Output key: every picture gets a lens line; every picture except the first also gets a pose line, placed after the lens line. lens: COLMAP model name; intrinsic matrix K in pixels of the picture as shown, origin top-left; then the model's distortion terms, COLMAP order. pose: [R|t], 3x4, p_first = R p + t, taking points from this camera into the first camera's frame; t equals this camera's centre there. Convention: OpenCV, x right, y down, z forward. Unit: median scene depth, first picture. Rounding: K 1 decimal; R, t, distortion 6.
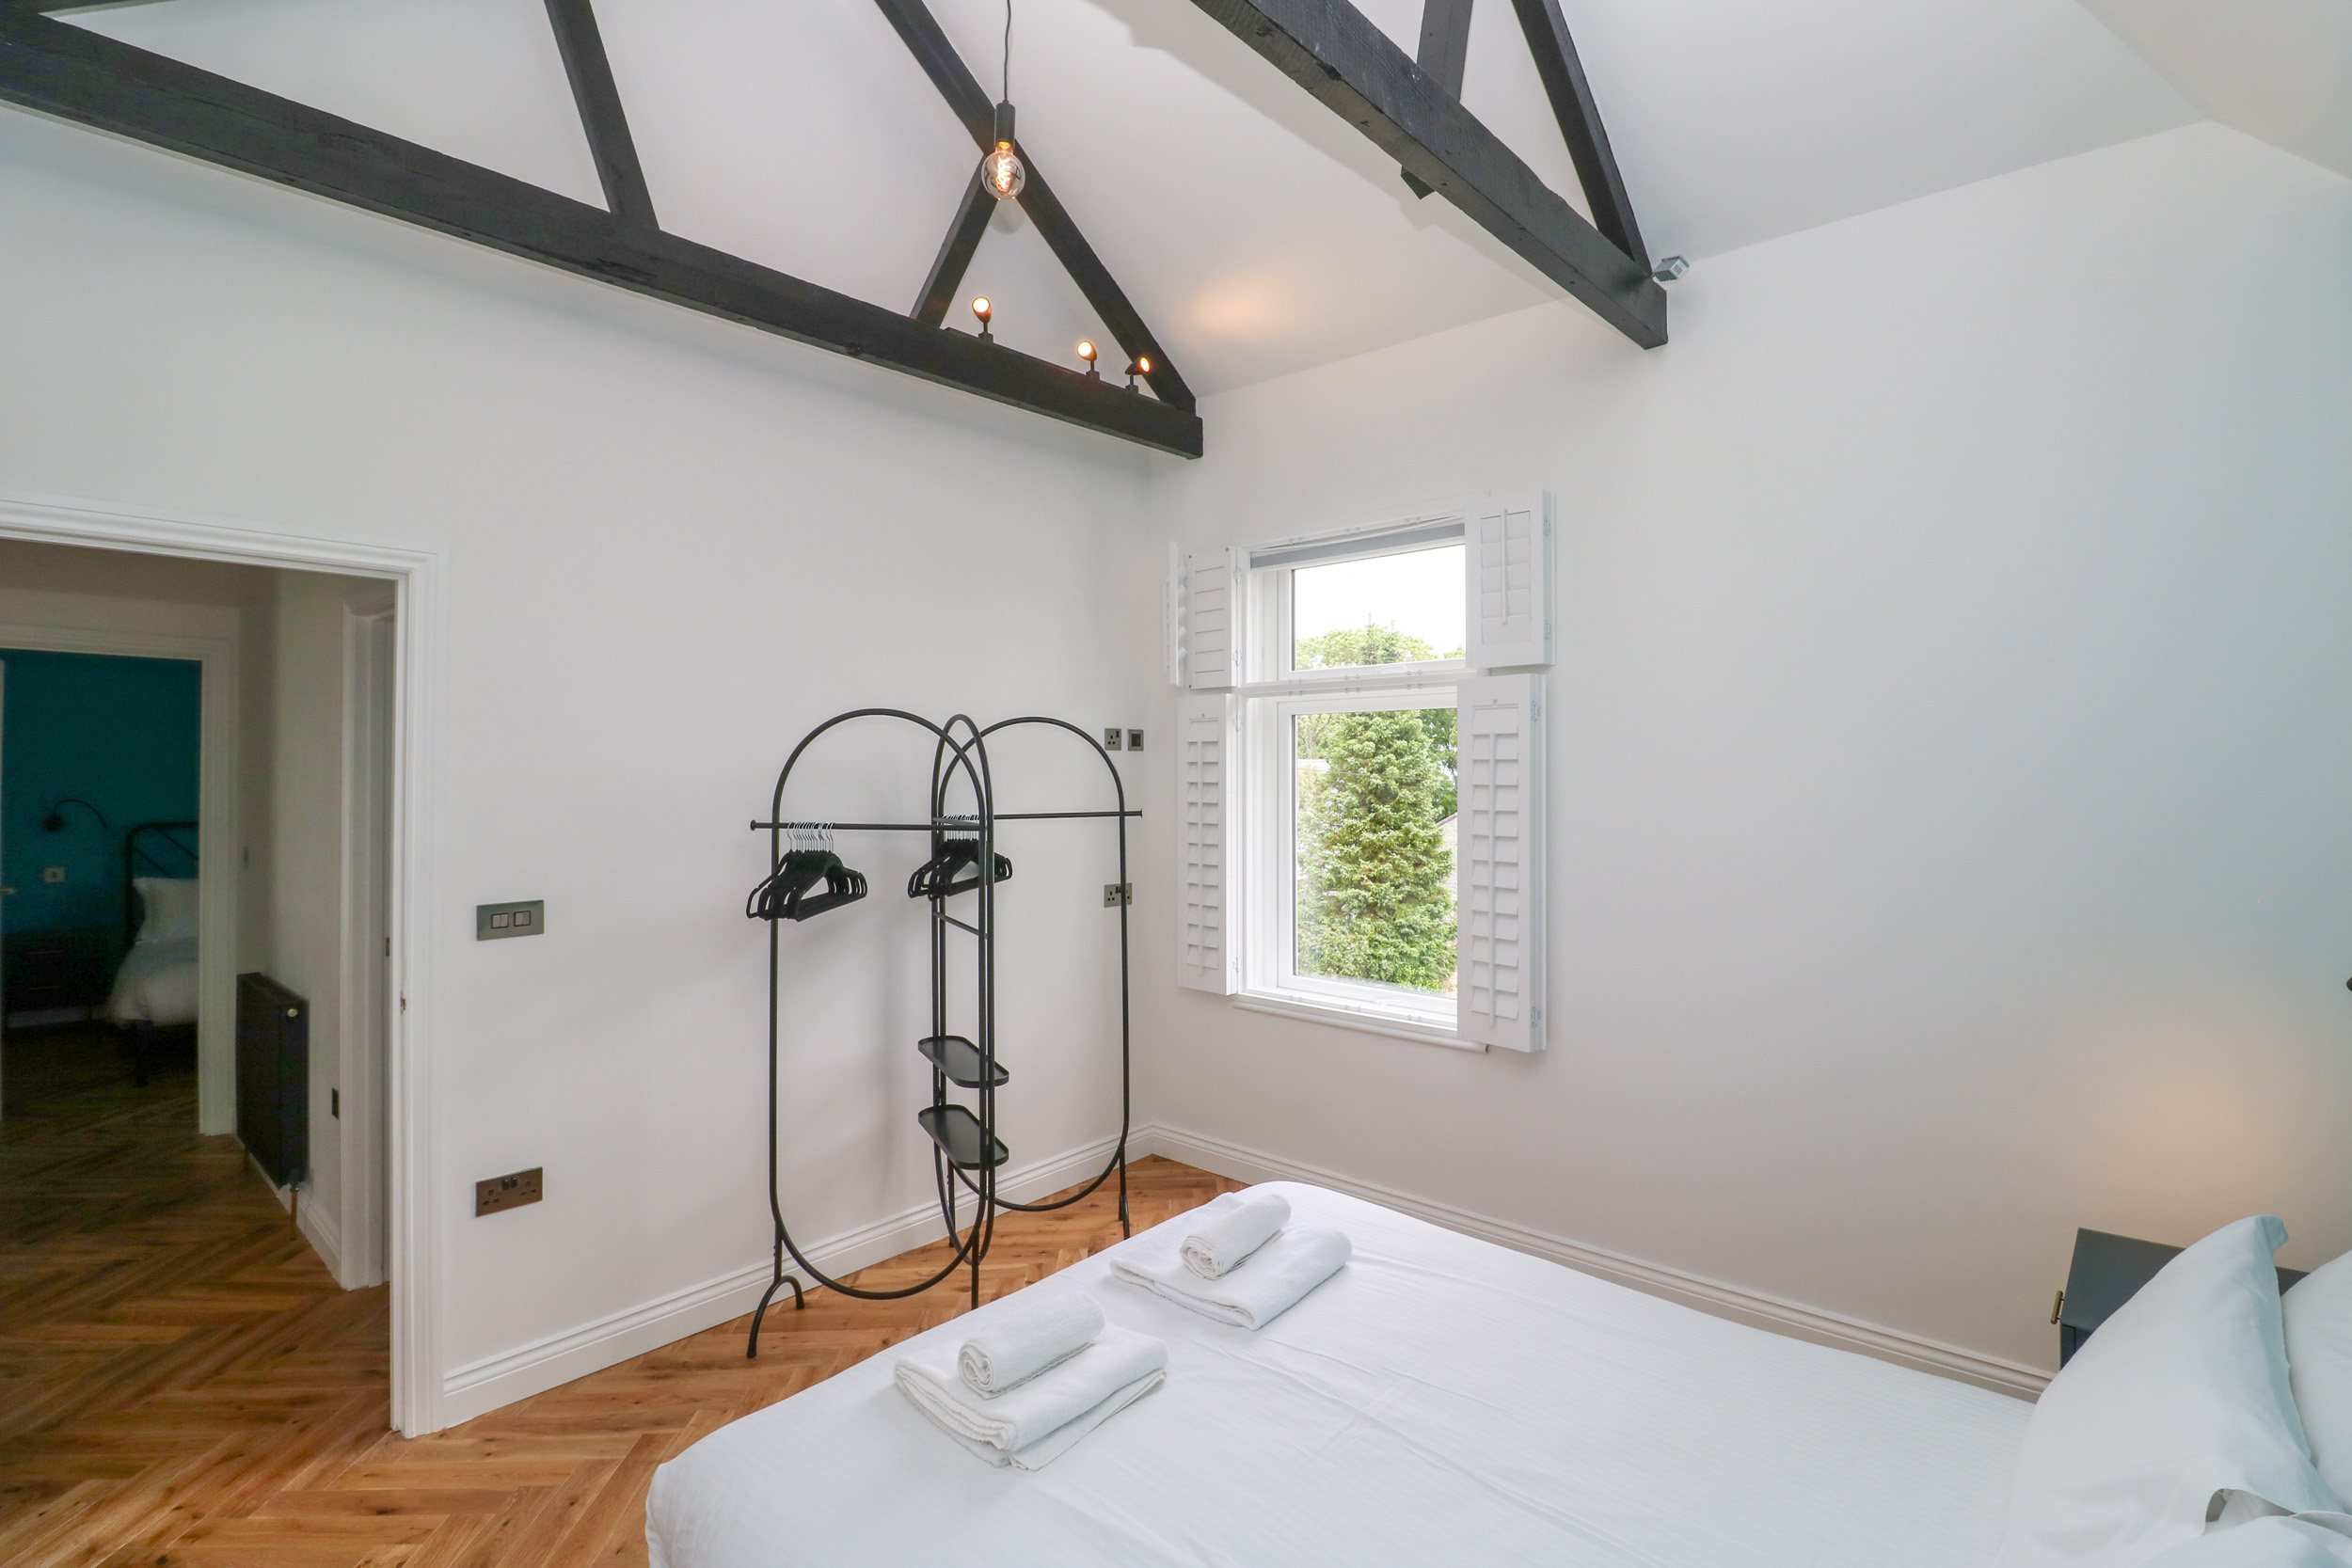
lens RADIAL K [[1119.7, 0, 1191.0], [0, 1119.7, 770.1], [0, 0, 1]] dist [-0.037343, 0.000243]
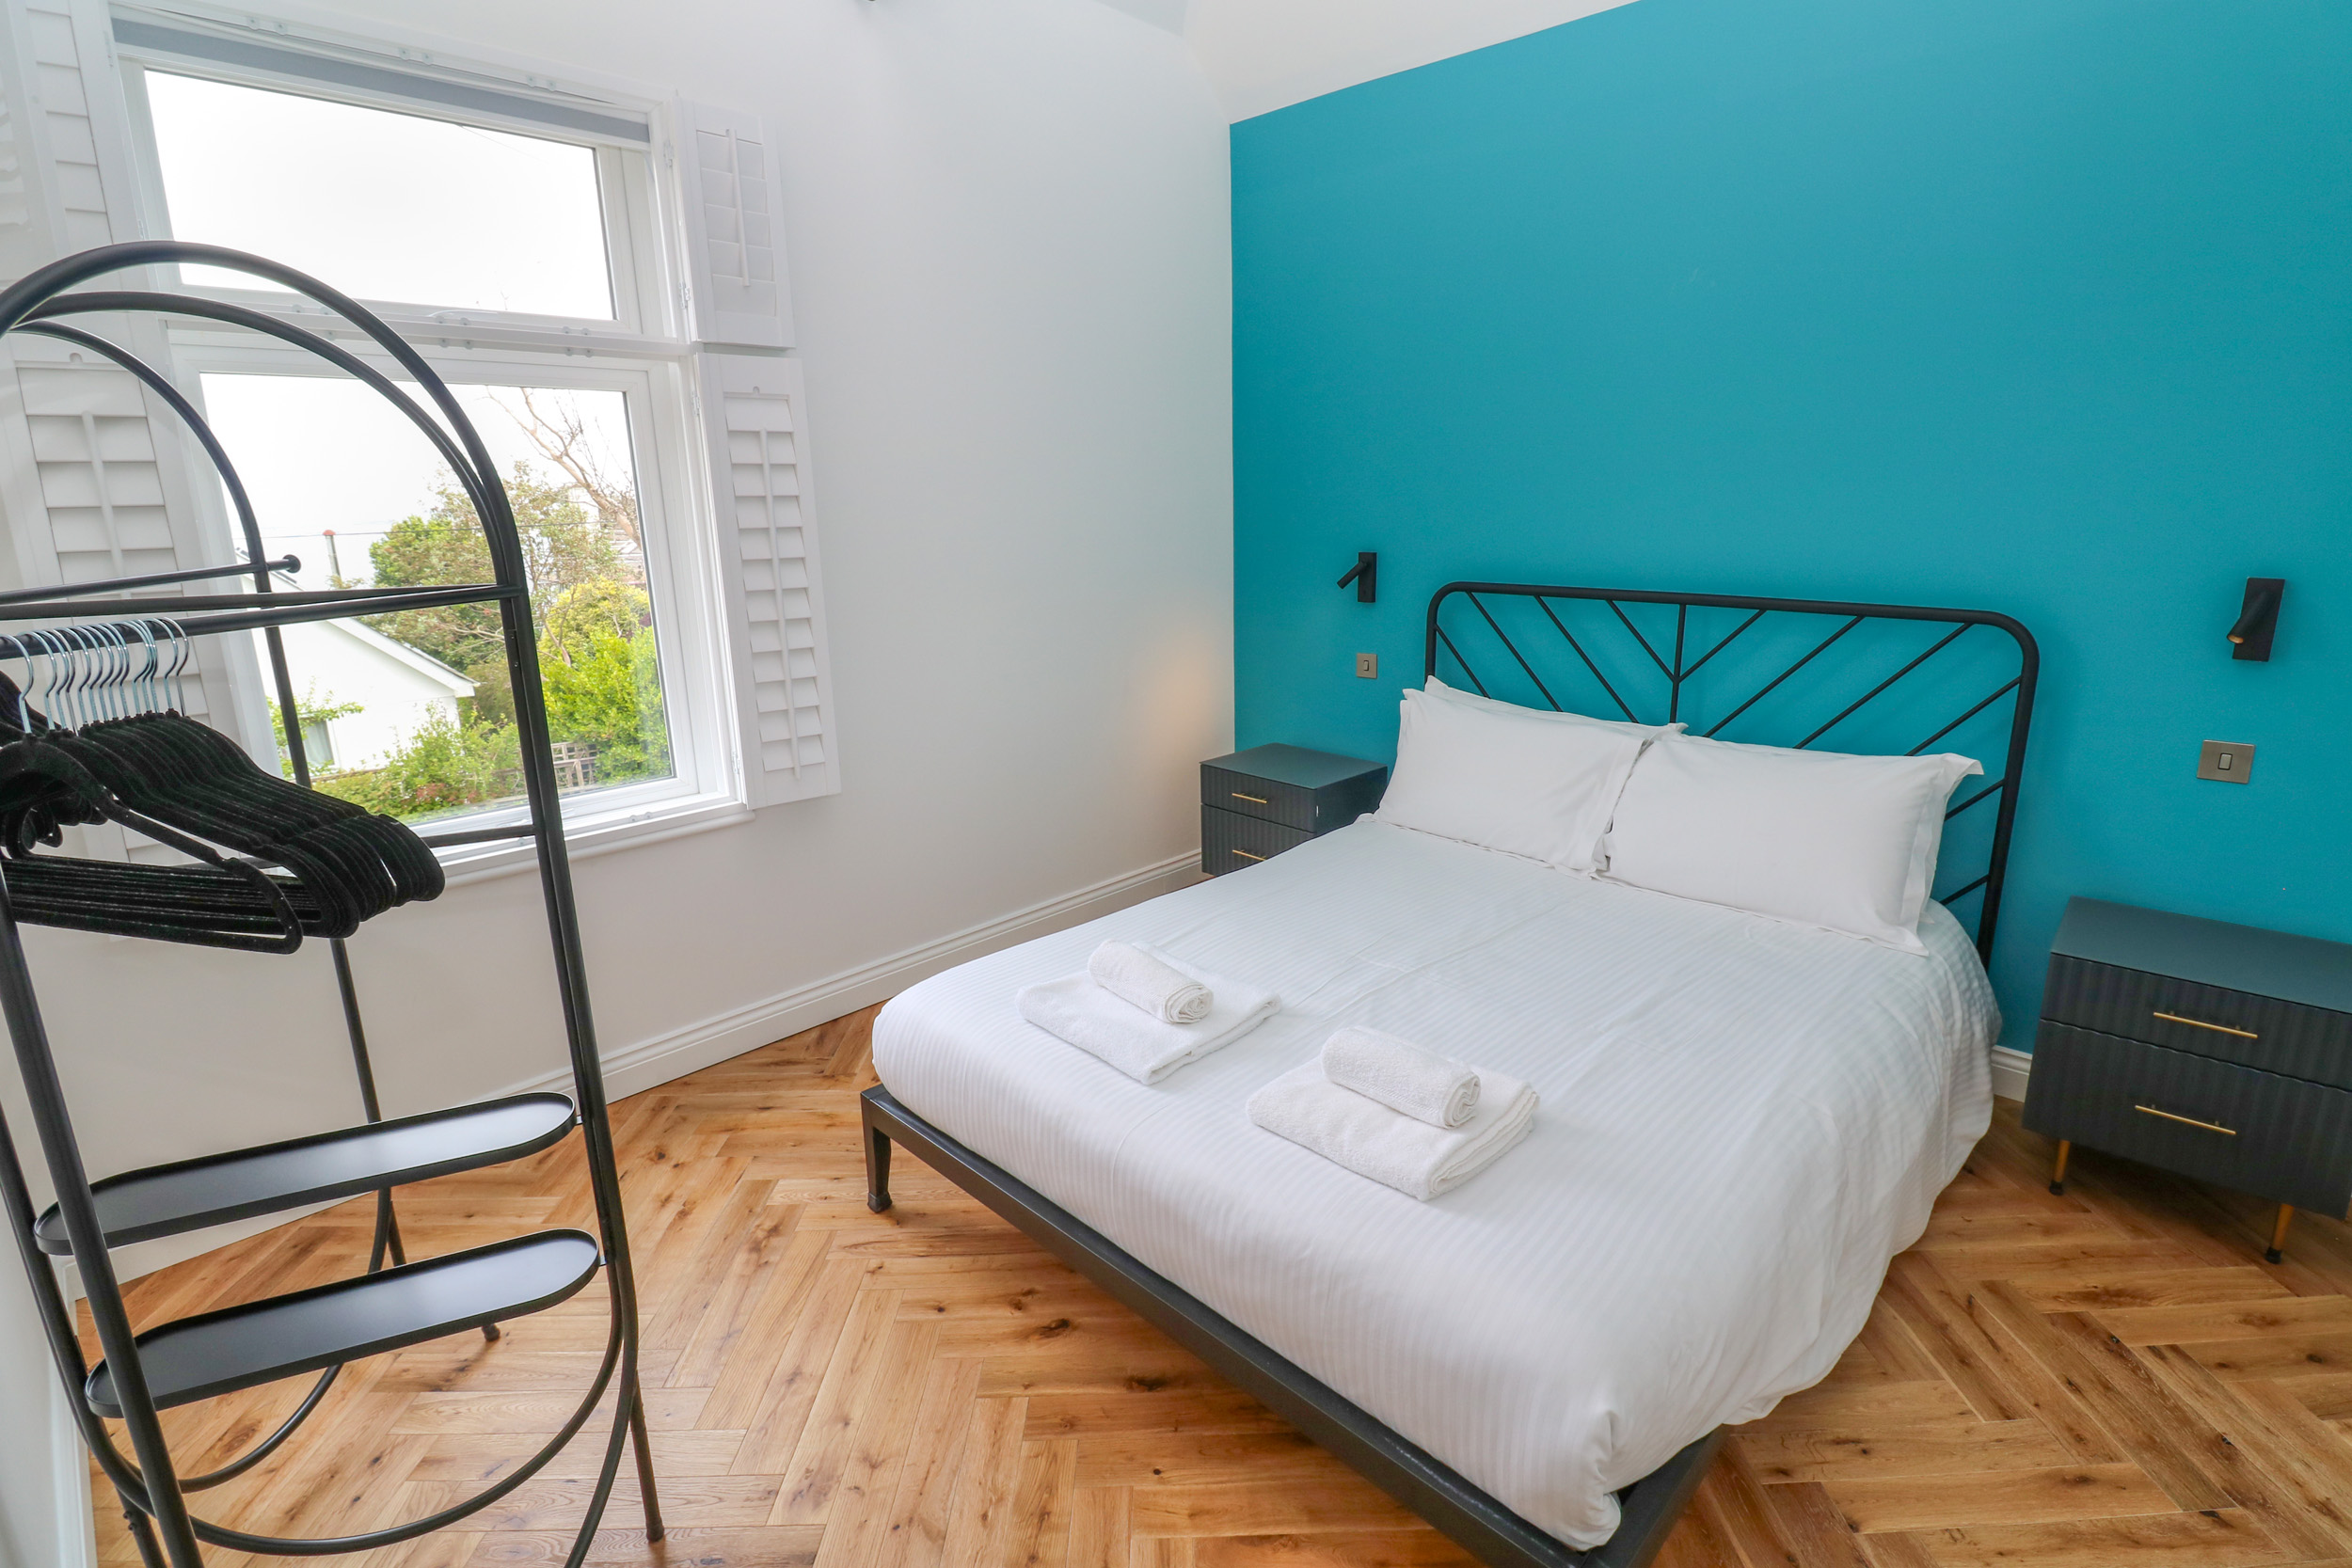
lens RADIAL K [[1119.7, 0, 1191.0], [0, 1119.7, 770.1], [0, 0, 1]] dist [-0.037343, 0.000243]
pose [[0.040681, -0.234194, 0.971338, -0.590563], [-0.005006, 0.972083, 0.234584, 0.015052], [-0.999160, -0.014406, 0.038373, 0.686107]]
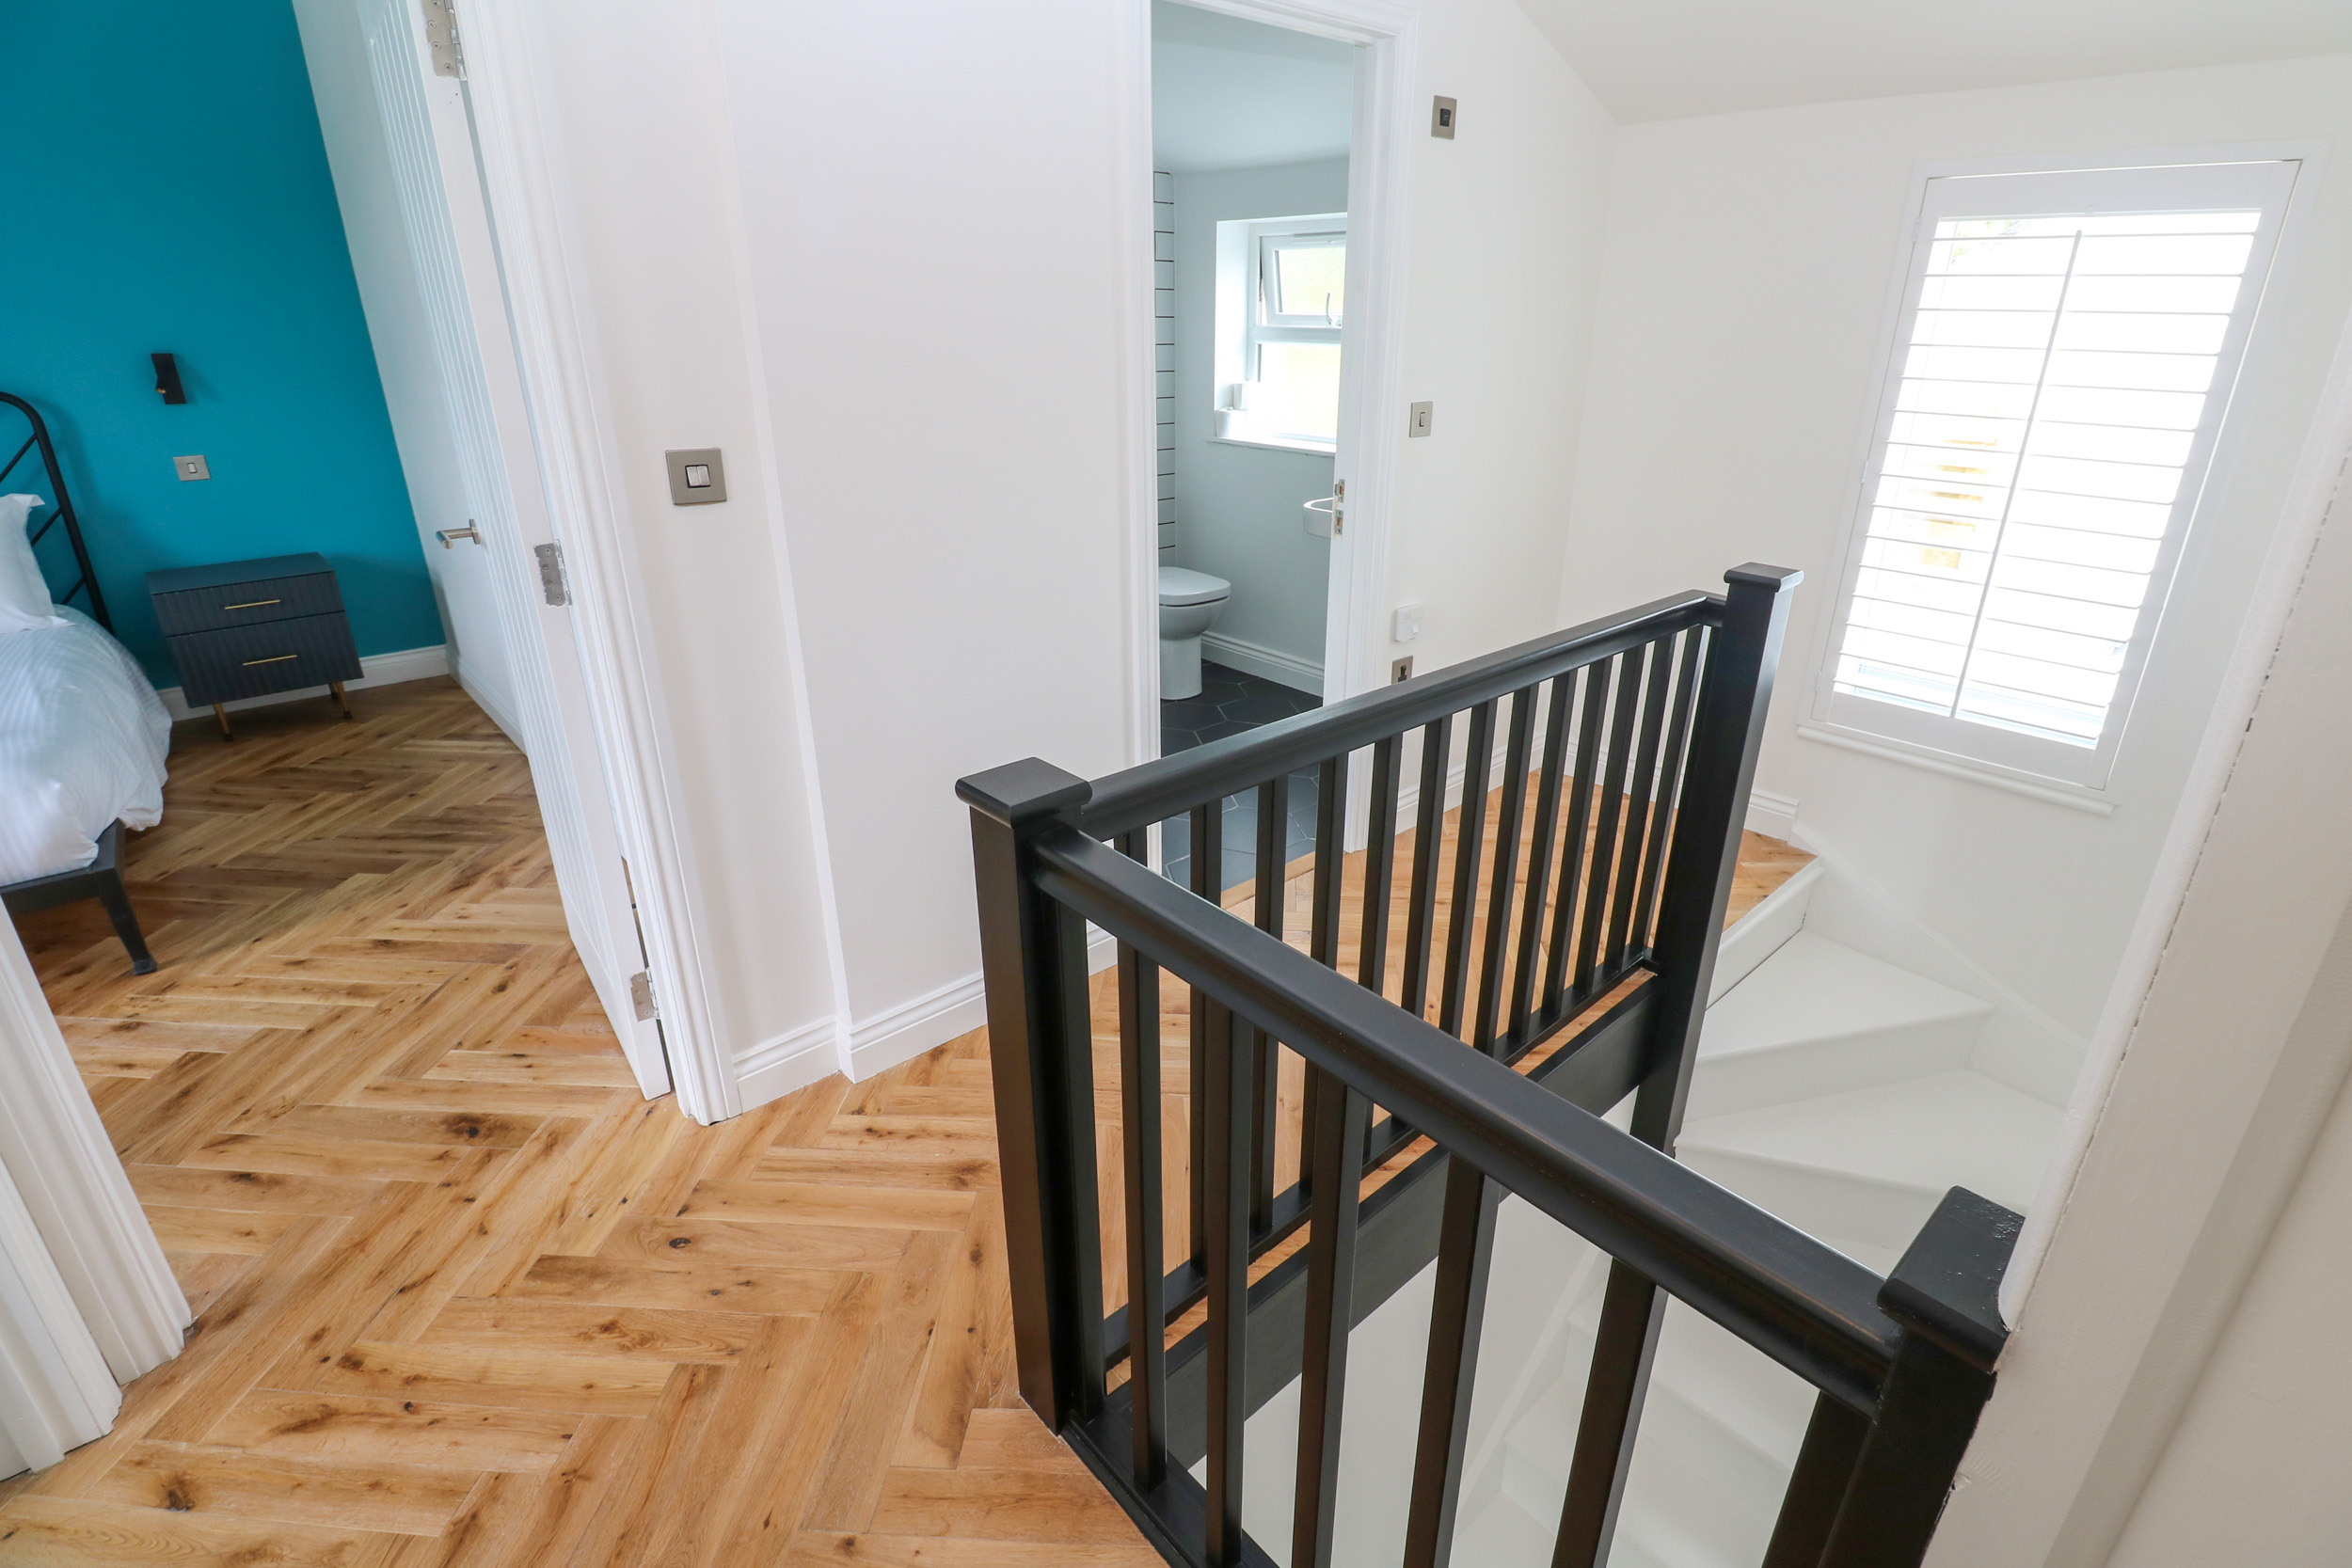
lens RADIAL K [[1119.7, 0, 1191.0], [0, 1119.7, 770.1], [0, 0, 1]] dist [-0.037343, 0.000243]
pose [[-0.994256, -0.052744, 0.093131, -1.314457], [-0.014714, 0.929241, 0.369181, 0.036078], [-0.106013, 0.365690, -0.924679, 1.340542]]
